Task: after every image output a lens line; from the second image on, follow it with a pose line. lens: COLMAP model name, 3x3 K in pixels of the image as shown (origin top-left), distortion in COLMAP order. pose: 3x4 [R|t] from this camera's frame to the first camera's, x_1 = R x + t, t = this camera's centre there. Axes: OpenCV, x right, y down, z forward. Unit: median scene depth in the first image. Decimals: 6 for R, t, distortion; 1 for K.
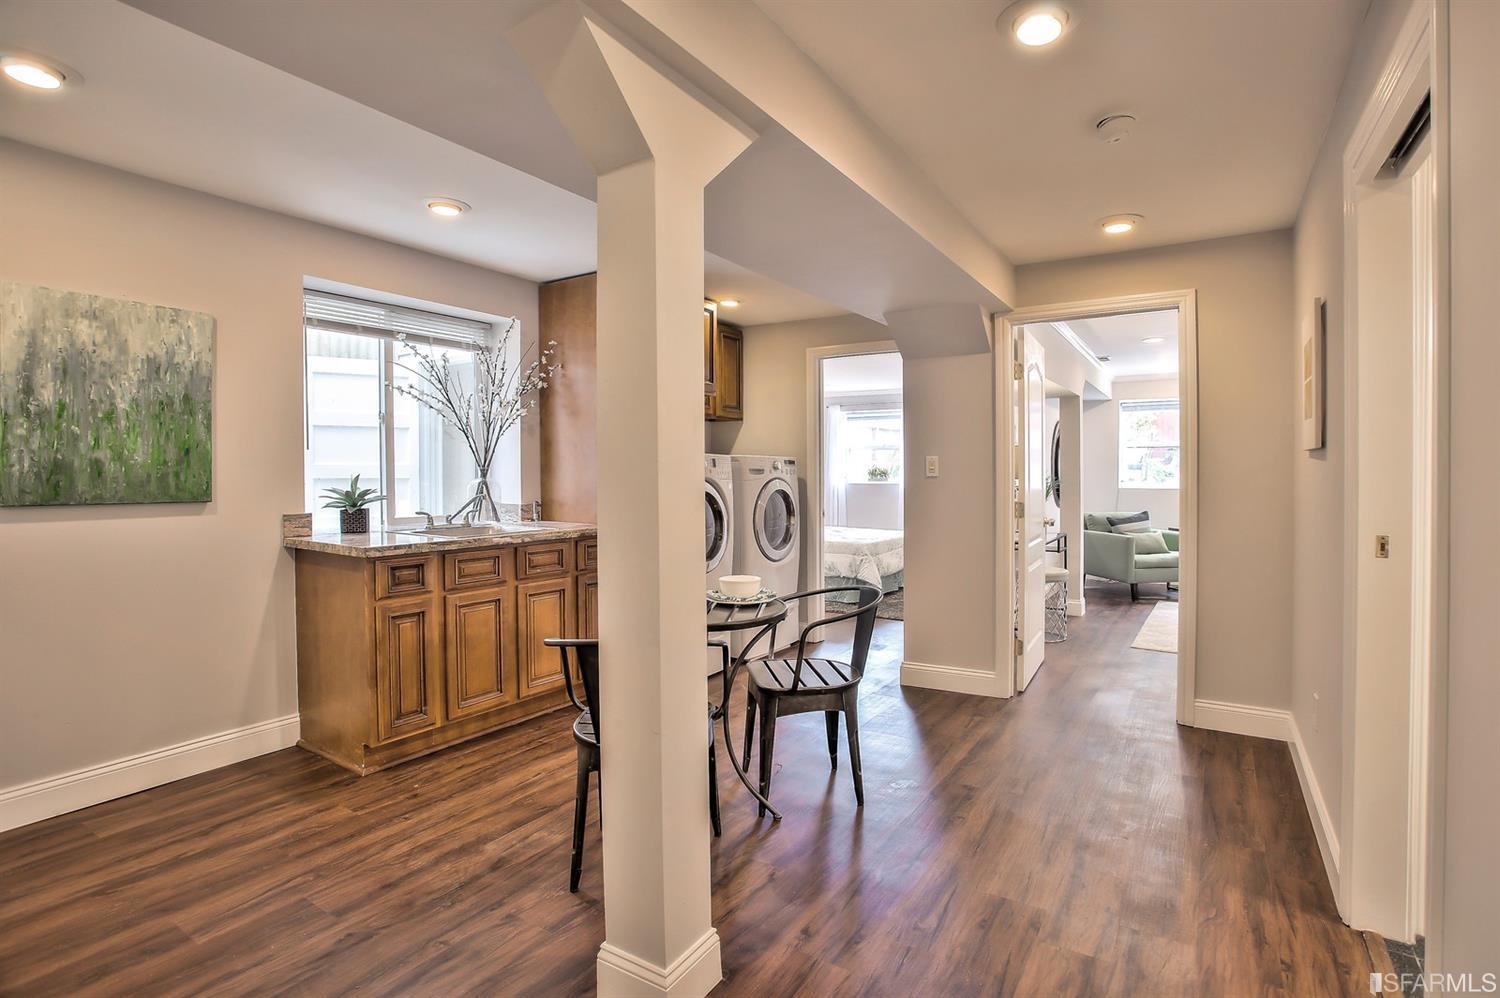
lens RADIAL K [[725.6, 0, 768.9], [0, 725.6, 475.4], [0, 0, 1]] dist [-0.047811, 0.007020]
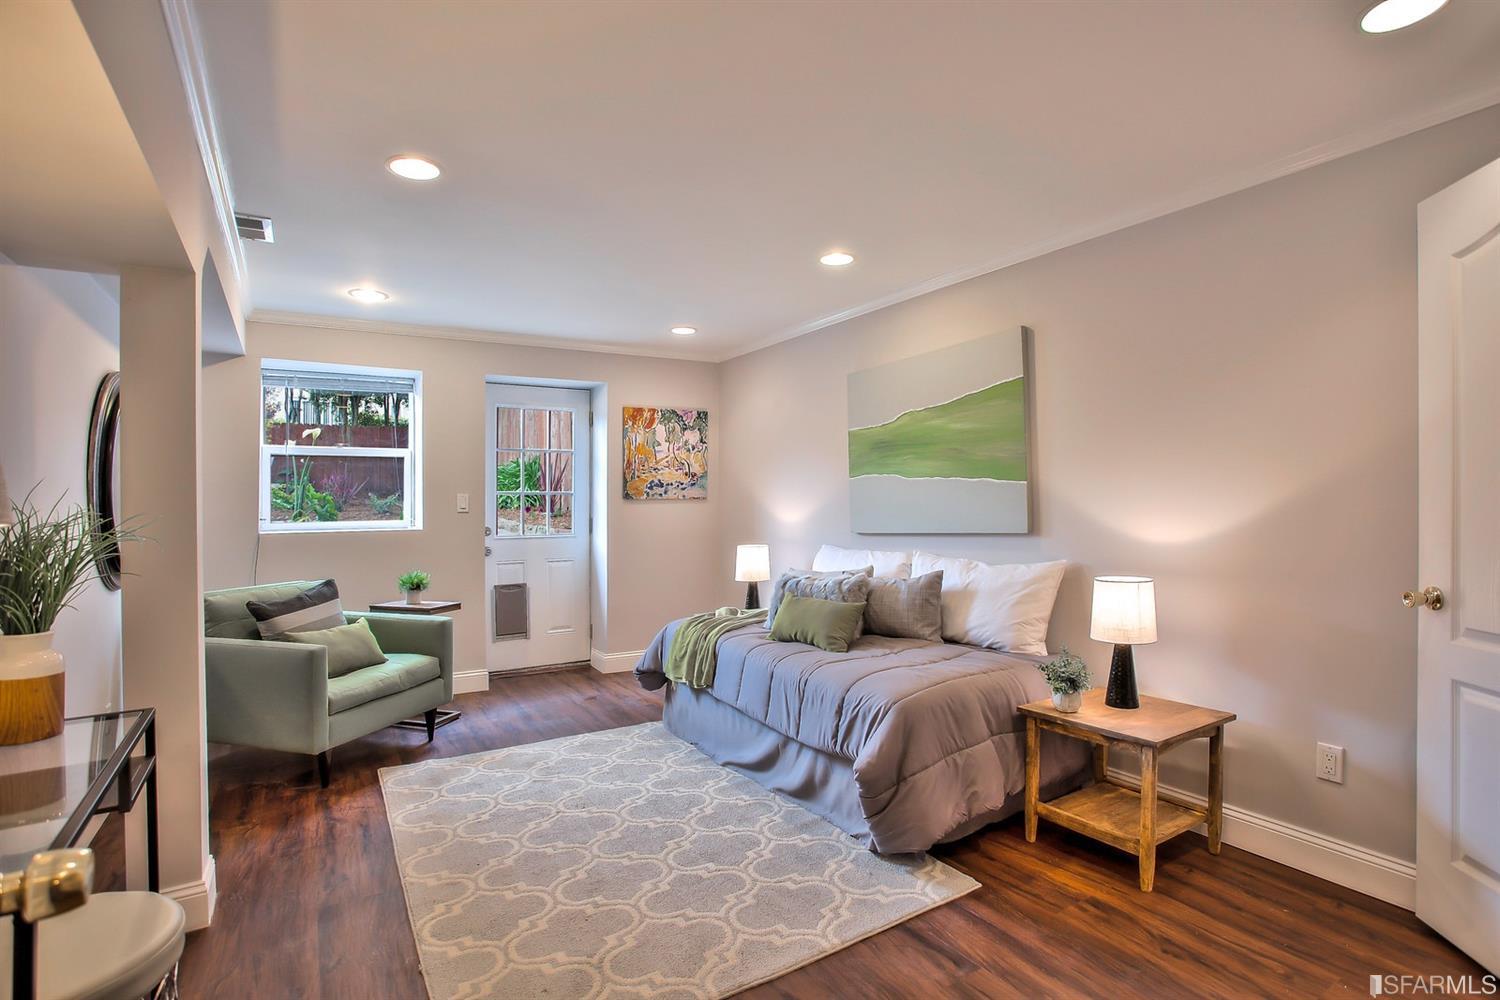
lens RADIAL K [[725.6, 0, 746.2], [0, 725.6, 501.6], [0, 0, 1]] dist [-0.047811, 0.007020]
pose [[0.434824, -0.003181, 0.900510, 0.483203], [0.009928, 0.999950, -0.001261, -0.000666], [-0.900461, 0.009489, 0.434834, 1.221476]]
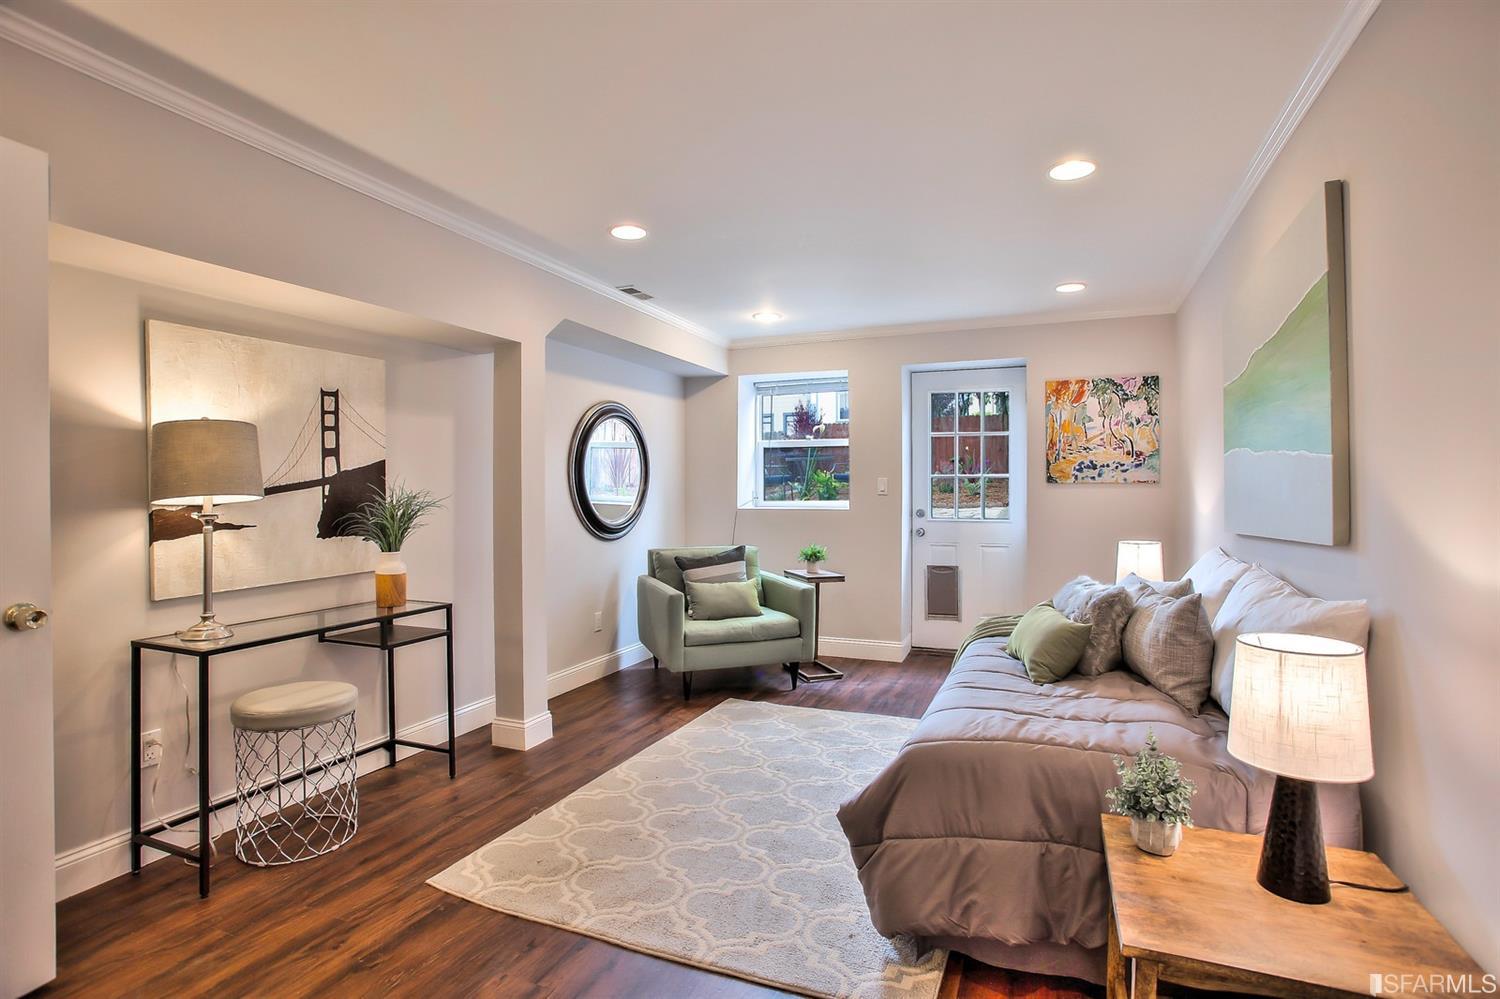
lens RADIAL K [[725.6, 0, 783.4], [0, 725.6, 477.1], [0, 0, 1]] dist [-0.047811, 0.007020]
pose [[0.980719, 0.002329, 0.195409, 1.008870], [0.000865, 0.999867, -0.016262, 0.000150], [-0.195421, 0.016118, 0.980587, 0.847709]]
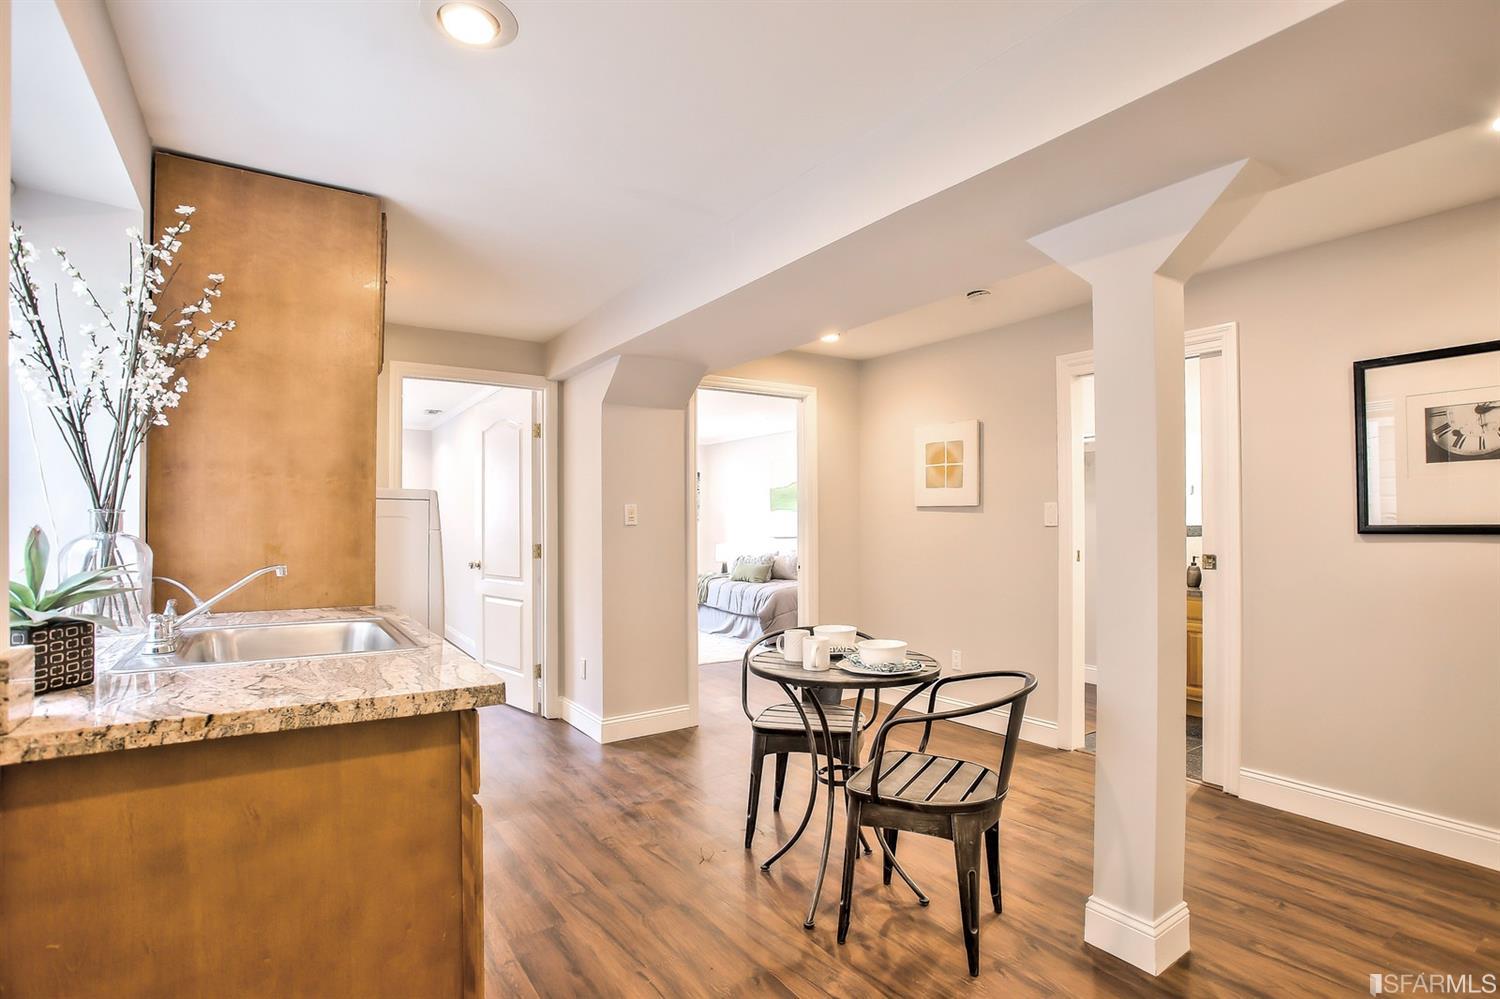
lens RADIAL K [[725.6, 0, 745.6], [0, 725.6, 506.2], [0, 0, 1]] dist [-0.047811, 0.007020]
pose [[0.405601, 0.015639, 0.913916, -0.817096], [0.007407, 0.999765, -0.020395, -0.003666], [-0.914020, 0.015042, 0.405390, 0.589283]]
